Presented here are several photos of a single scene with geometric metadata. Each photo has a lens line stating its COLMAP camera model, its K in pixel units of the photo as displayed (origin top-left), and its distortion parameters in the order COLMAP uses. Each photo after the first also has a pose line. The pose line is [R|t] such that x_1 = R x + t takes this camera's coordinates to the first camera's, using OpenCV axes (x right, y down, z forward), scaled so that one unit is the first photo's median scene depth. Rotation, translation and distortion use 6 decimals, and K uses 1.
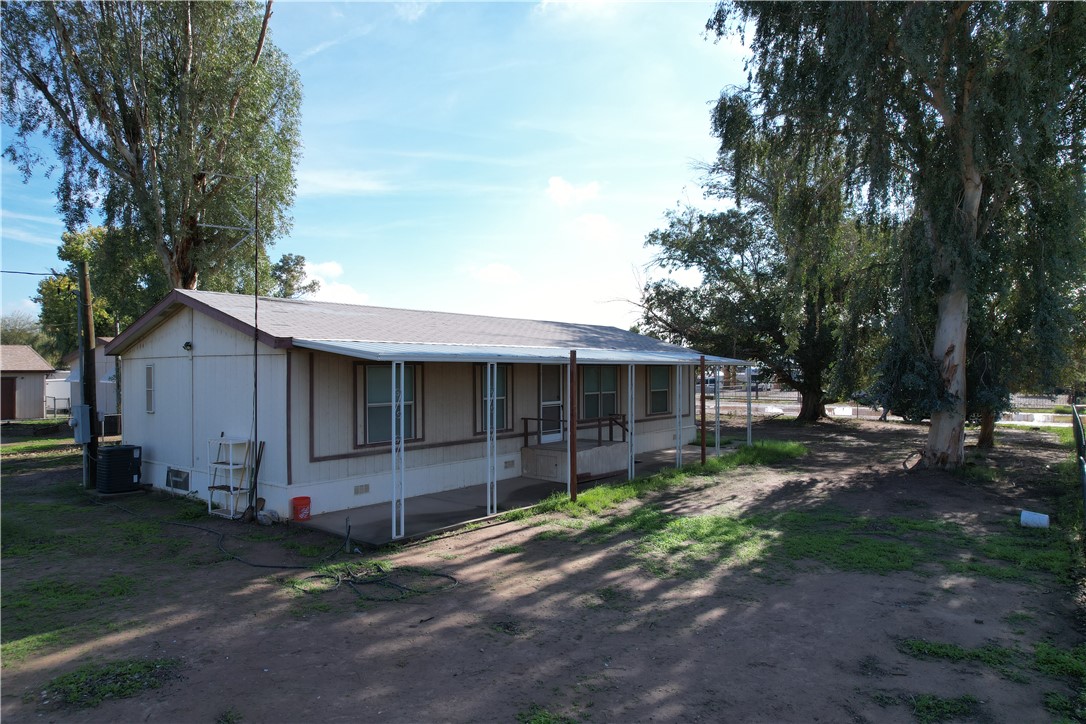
lens RADIAL K [[701.8, 0, 547.6], [0, 701.8, 374.9], [0, 0, 1]] dist [-0.065886, 0.067797]
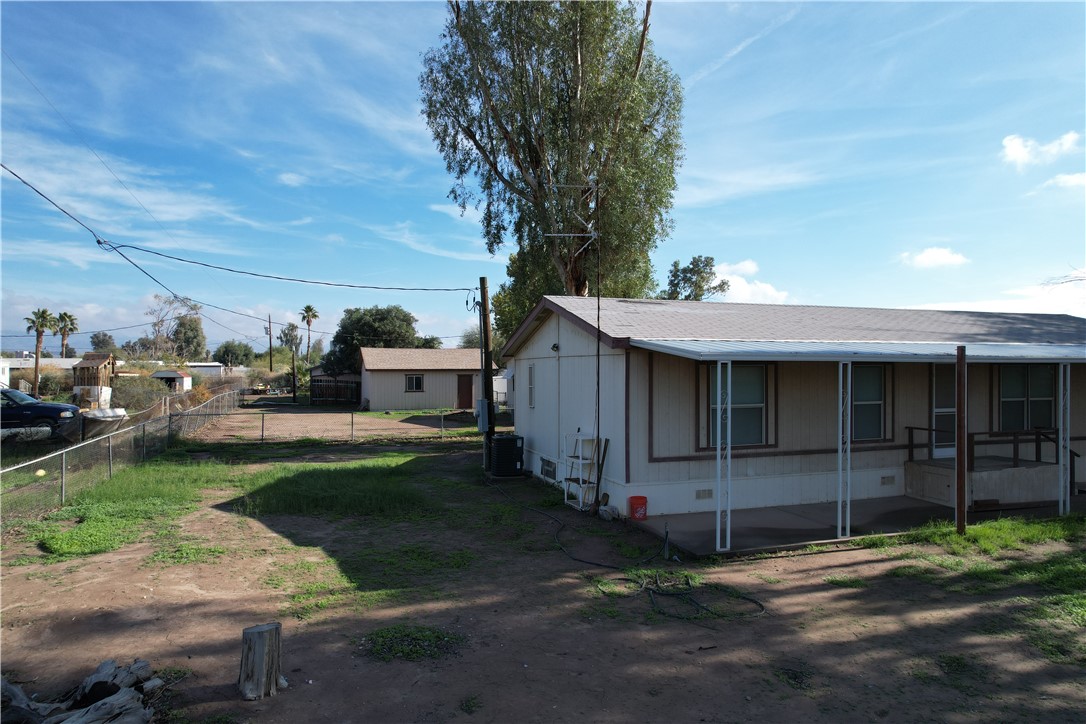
lens RADIAL K [[701.8, 0, 547.6], [0, 701.8, 374.9], [0, 0, 1]] dist [-0.065886, 0.067797]
pose [[0.829187, 0.006246, -0.558937, 0.093435], [-0.005229, 0.999980, 0.003418, -0.002336], [0.558947, 0.000088, 0.829203, 0.083947]]
